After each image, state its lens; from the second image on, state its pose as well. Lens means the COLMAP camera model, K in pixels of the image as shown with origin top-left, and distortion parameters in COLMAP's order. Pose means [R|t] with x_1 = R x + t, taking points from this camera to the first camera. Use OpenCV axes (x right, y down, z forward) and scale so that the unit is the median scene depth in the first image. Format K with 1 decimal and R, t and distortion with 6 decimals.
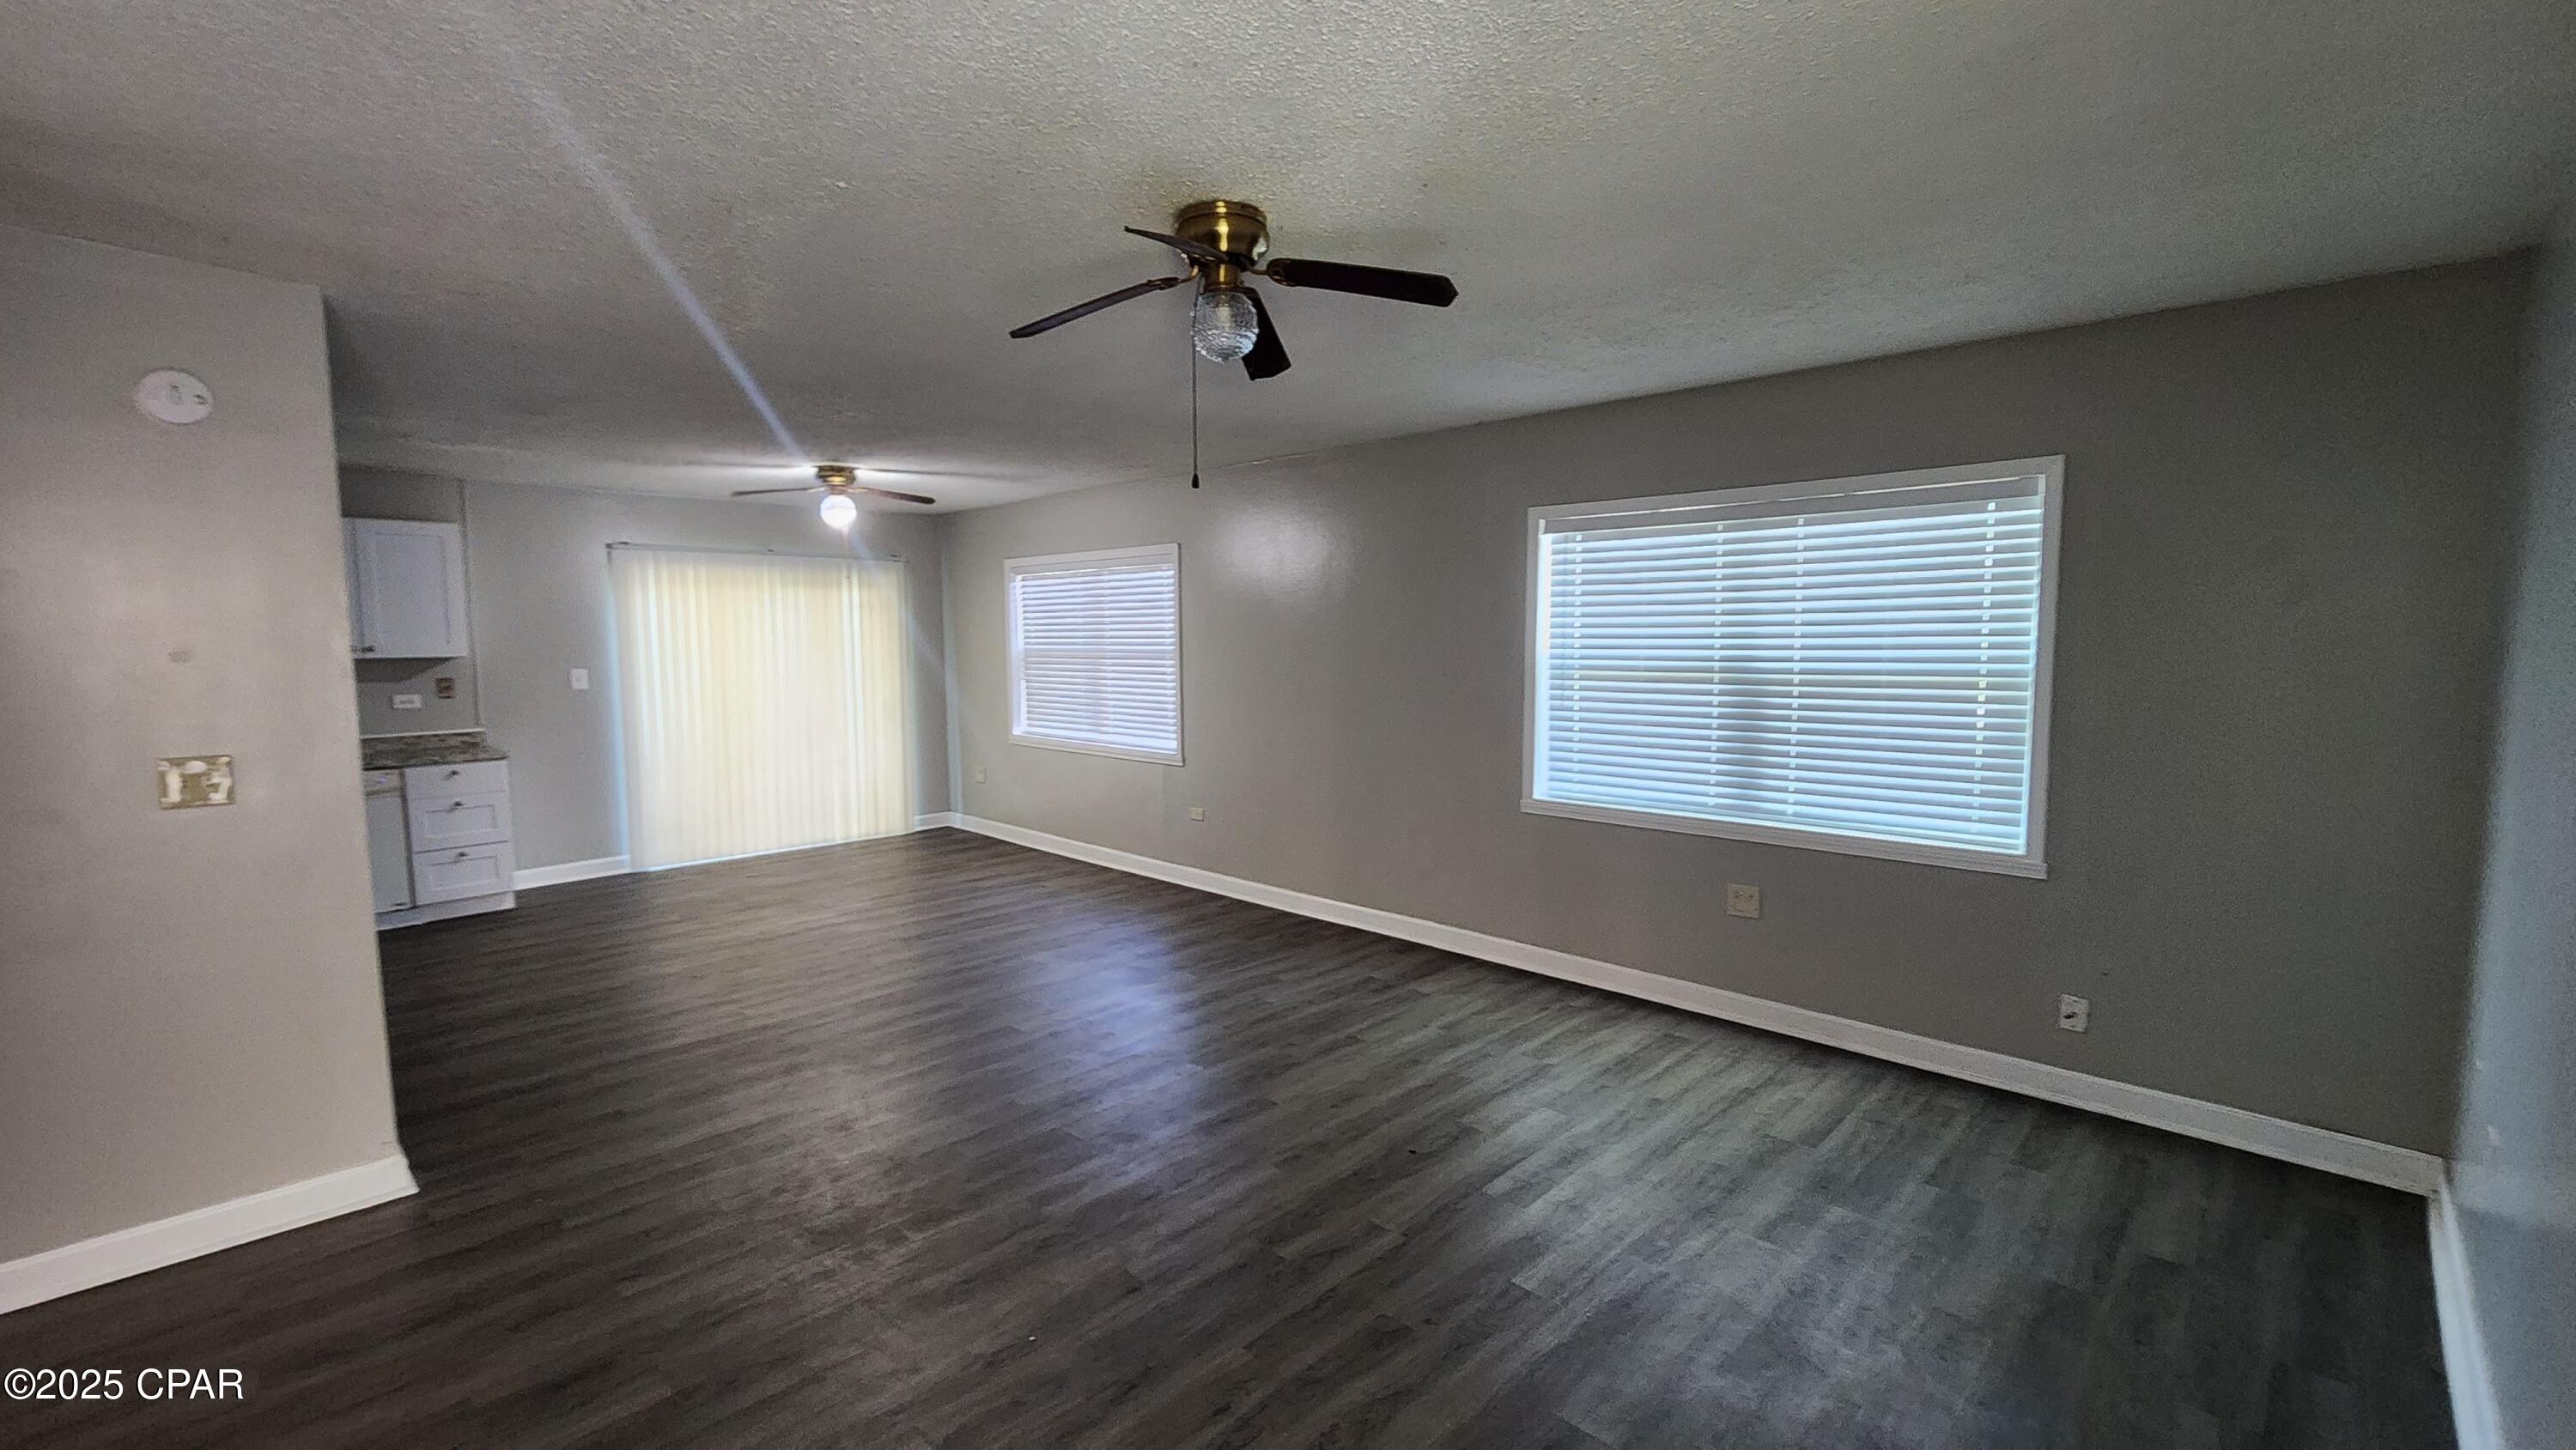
lens RADIAL K [[1062.0, 0, 1268.1], [0, 1062.0, 712.2], [0, 0, 1]] dist [-0.003737, 0.000670]
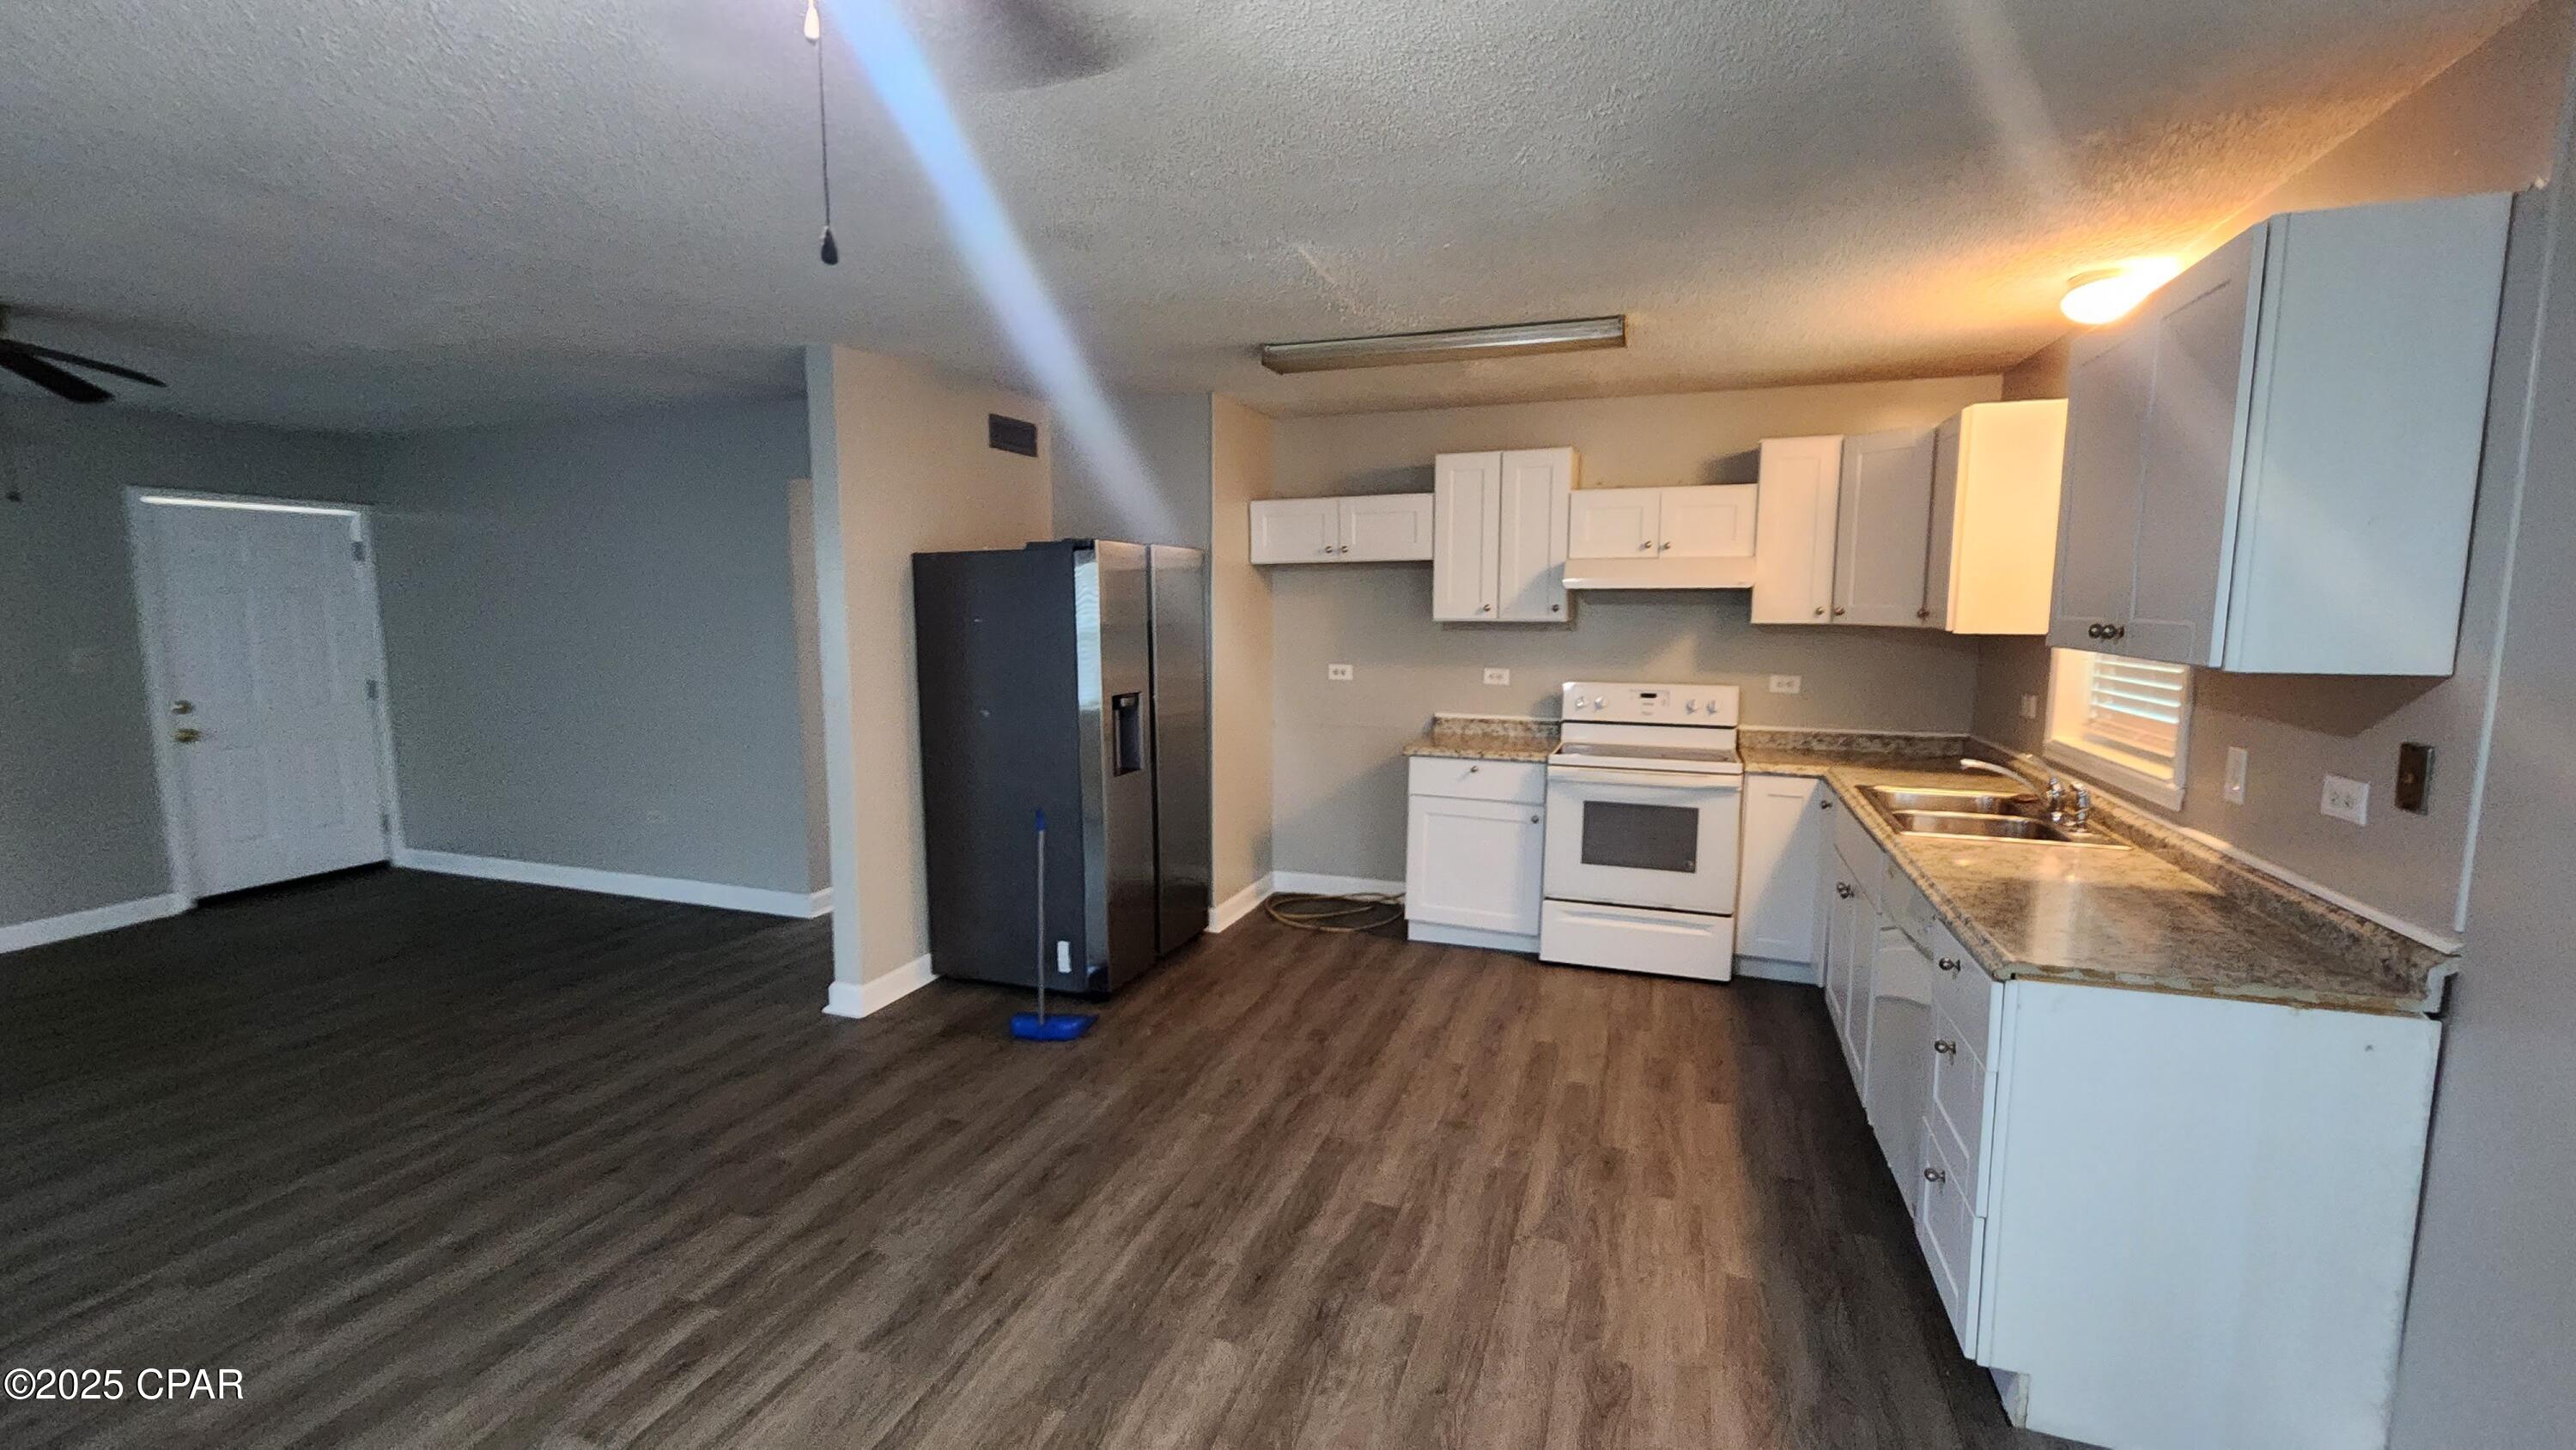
lens RADIAL K [[1062.0, 0, 1297.7], [0, 1062.0, 720.9], [0, 0, 1]] dist [-0.003737, 0.000670]
pose [[-0.903722, 0.053425, -0.424774, -0.326410], [-0.029599, 0.982012, 0.186484, -0.073581], [0.427096, 0.181102, -0.885884, 0.988938]]
